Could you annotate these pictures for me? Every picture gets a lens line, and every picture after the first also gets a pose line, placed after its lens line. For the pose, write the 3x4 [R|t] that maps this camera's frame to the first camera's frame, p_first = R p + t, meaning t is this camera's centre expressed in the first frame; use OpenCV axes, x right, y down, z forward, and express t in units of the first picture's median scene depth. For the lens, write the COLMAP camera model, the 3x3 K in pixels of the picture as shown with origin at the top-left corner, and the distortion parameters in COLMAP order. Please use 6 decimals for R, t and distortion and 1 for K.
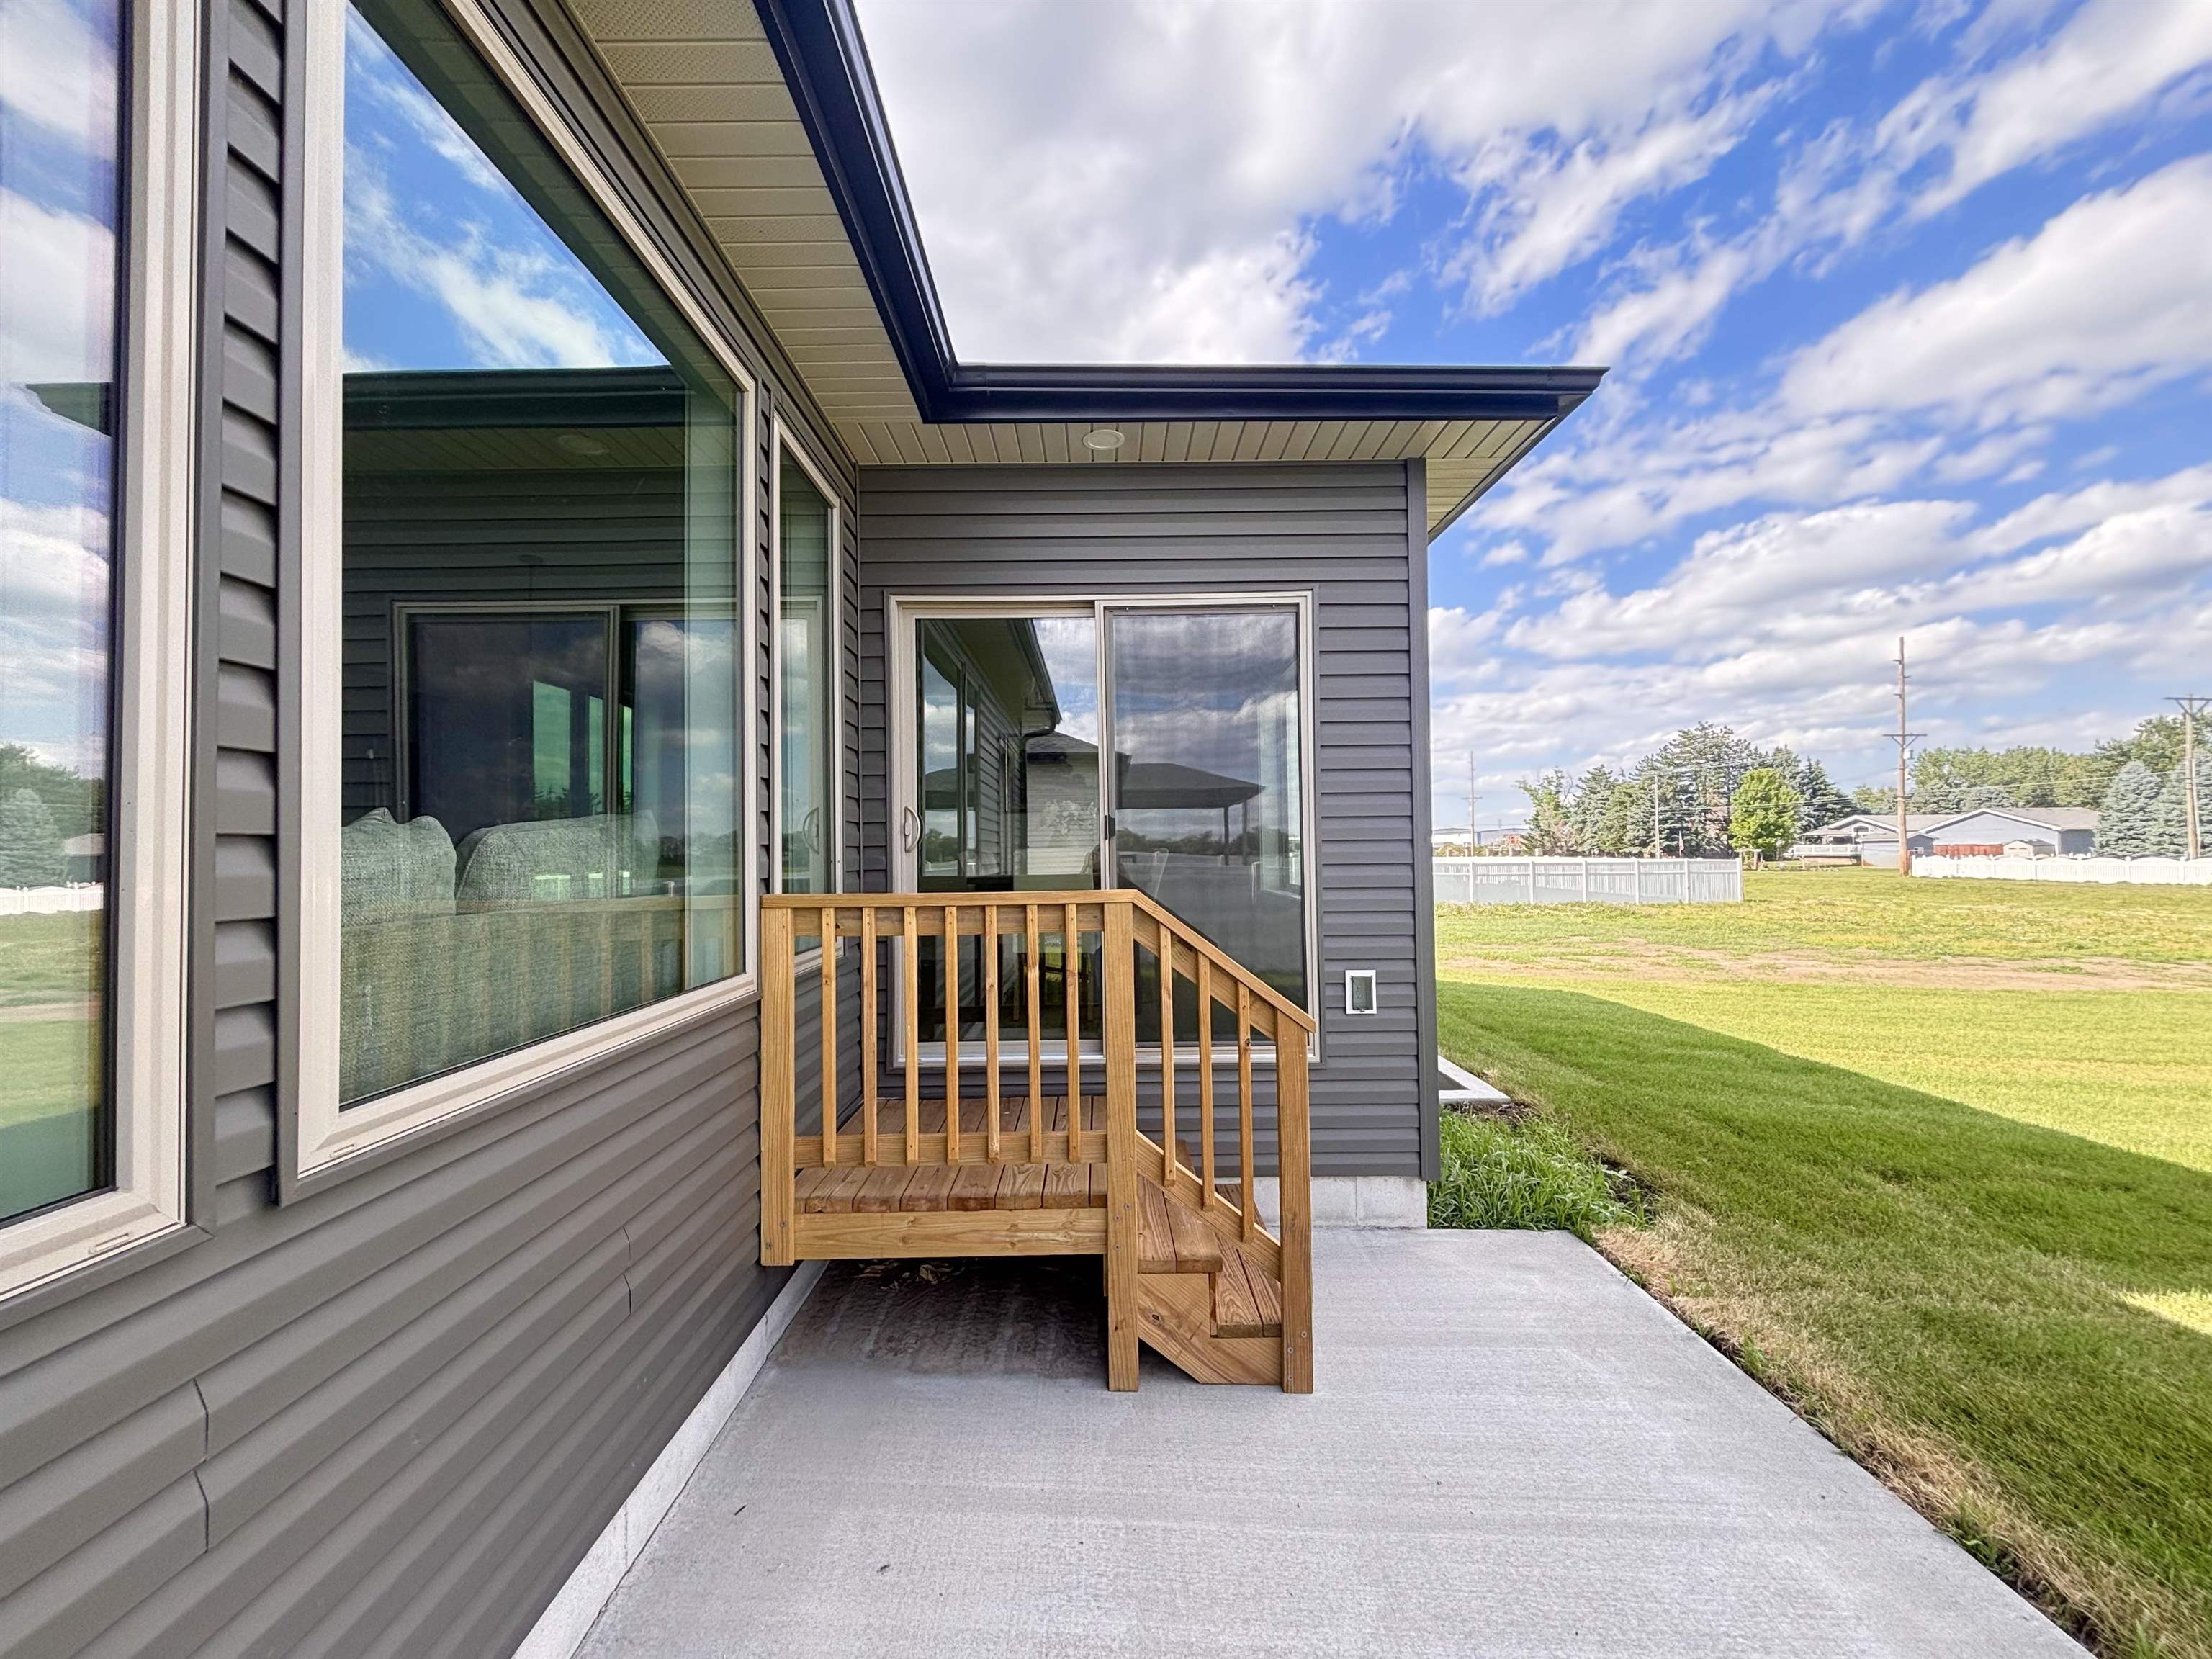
lens RADIAL K [[902.1, 0, 1101.5], [0, 902.1, 833.6], [0, 0, 1]] dist [-0.003484, 0.000599]
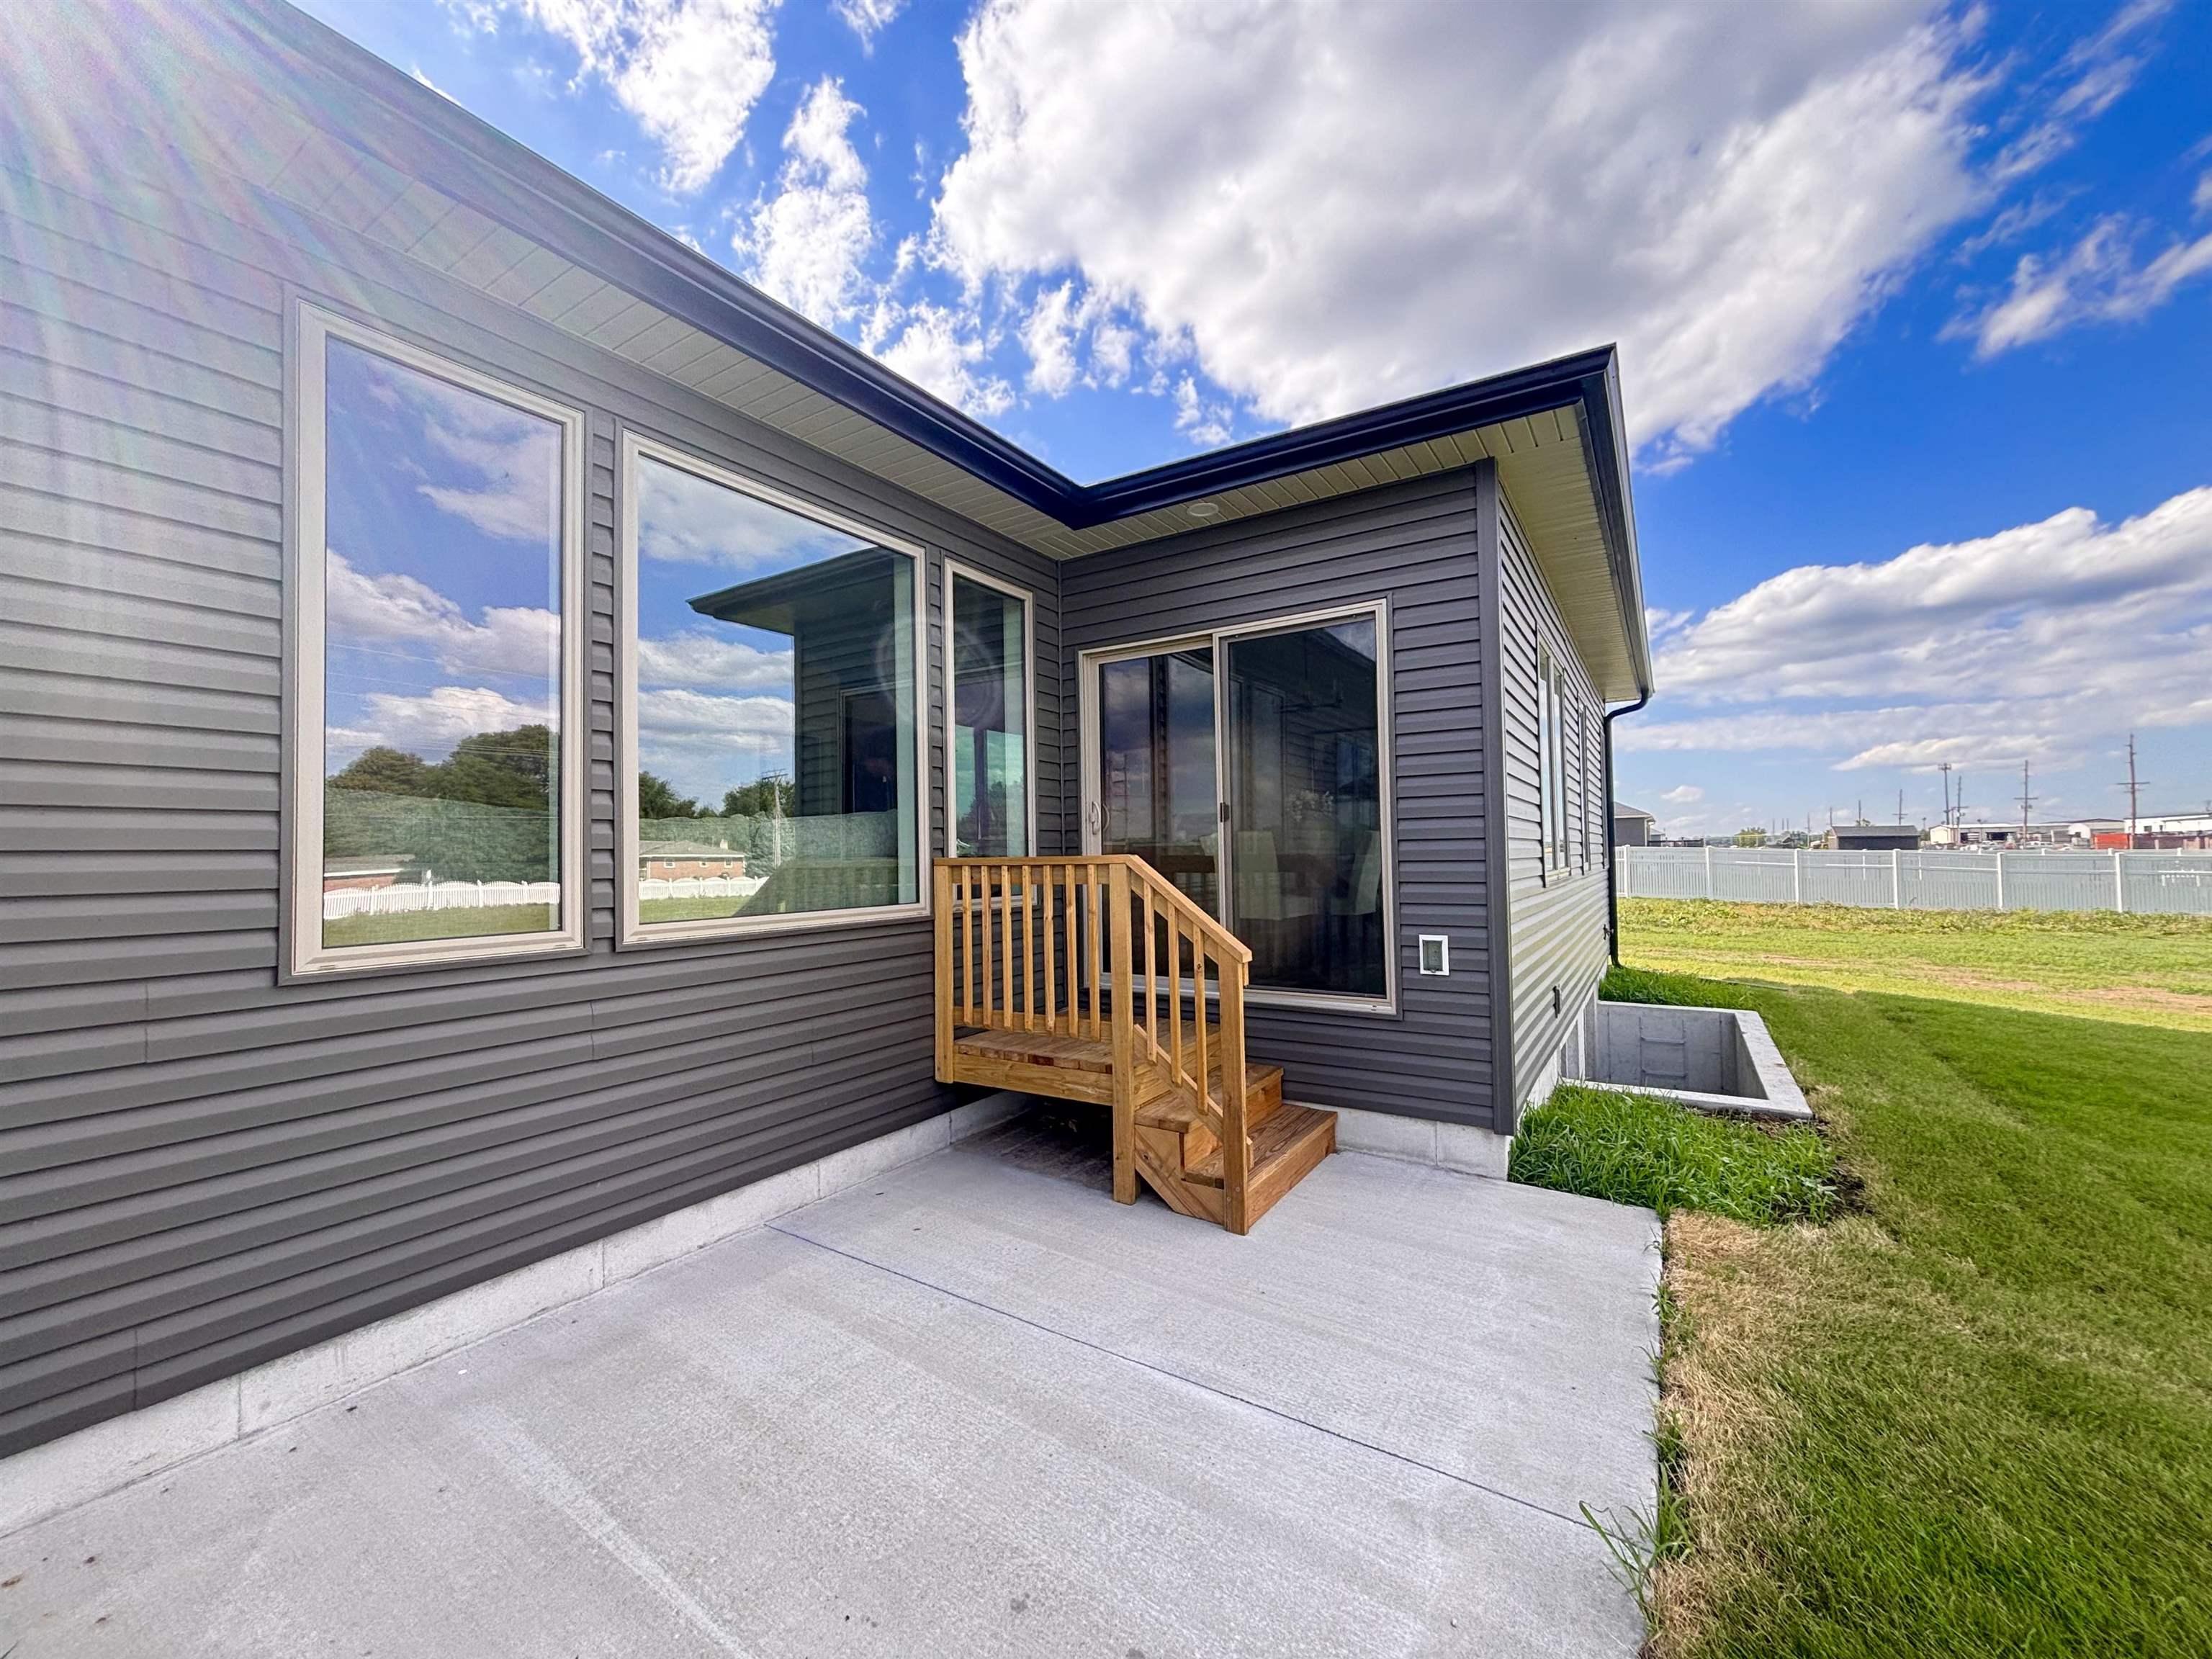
lens RADIAL K [[902.1, 0, 1101.0], [0, 902.1, 828.2], [0, 0, 1]] dist [-0.003484, 0.000599]
pose [[0.840691, -0.012665, -0.541368, 0.602574], [0.013072, 0.999910, -0.003093, 0.019204], [0.541358, -0.004476, 0.840780, -0.173277]]
